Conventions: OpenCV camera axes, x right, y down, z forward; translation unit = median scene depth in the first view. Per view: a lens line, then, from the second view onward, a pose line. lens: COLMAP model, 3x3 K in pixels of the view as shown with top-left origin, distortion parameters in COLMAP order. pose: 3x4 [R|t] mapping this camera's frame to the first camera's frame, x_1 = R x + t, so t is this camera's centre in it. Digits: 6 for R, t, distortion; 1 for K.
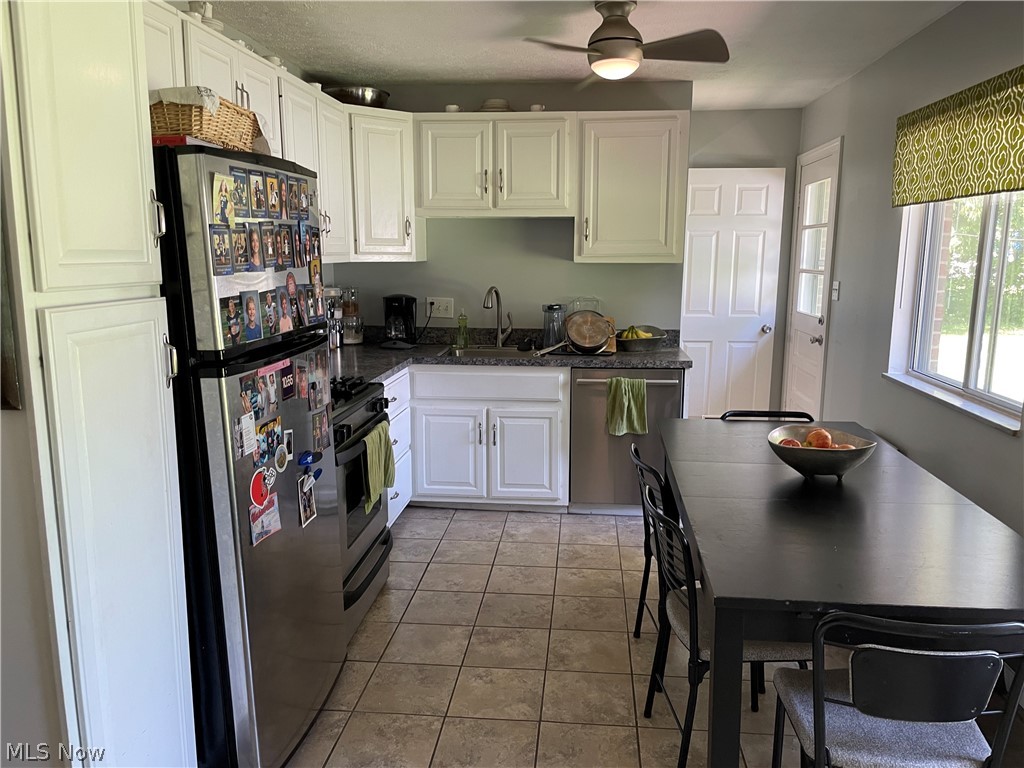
lens RADIAL K [[786.0, 0, 508.6], [0, 786.0, 364.4], [0, 0, 1]] dist [0.093369, -0.137783]
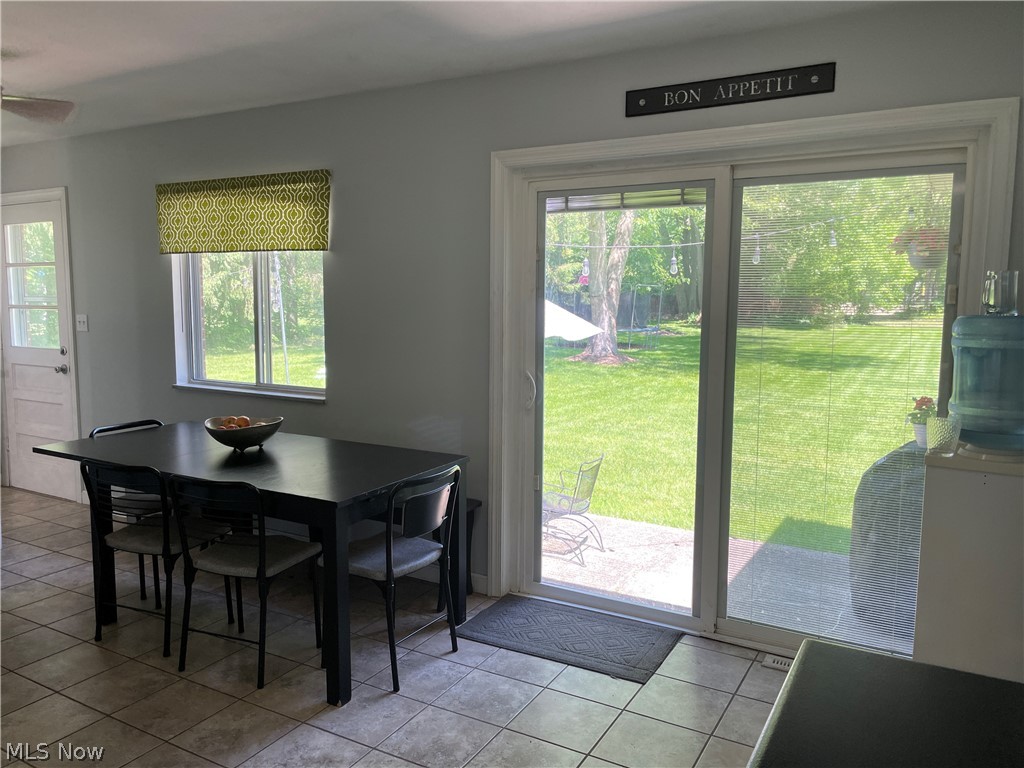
lens RADIAL K [[786.0, 0, 508.6], [0, 786.0, 364.4], [0, 0, 1]] dist [0.093369, -0.137783]
pose [[0.385624, -0.085543, 0.918682, -0.522438], [0.129232, 0.990885, 0.038020, 0.000378], [-0.913561, 0.104062, 0.393164, 0.016414]]
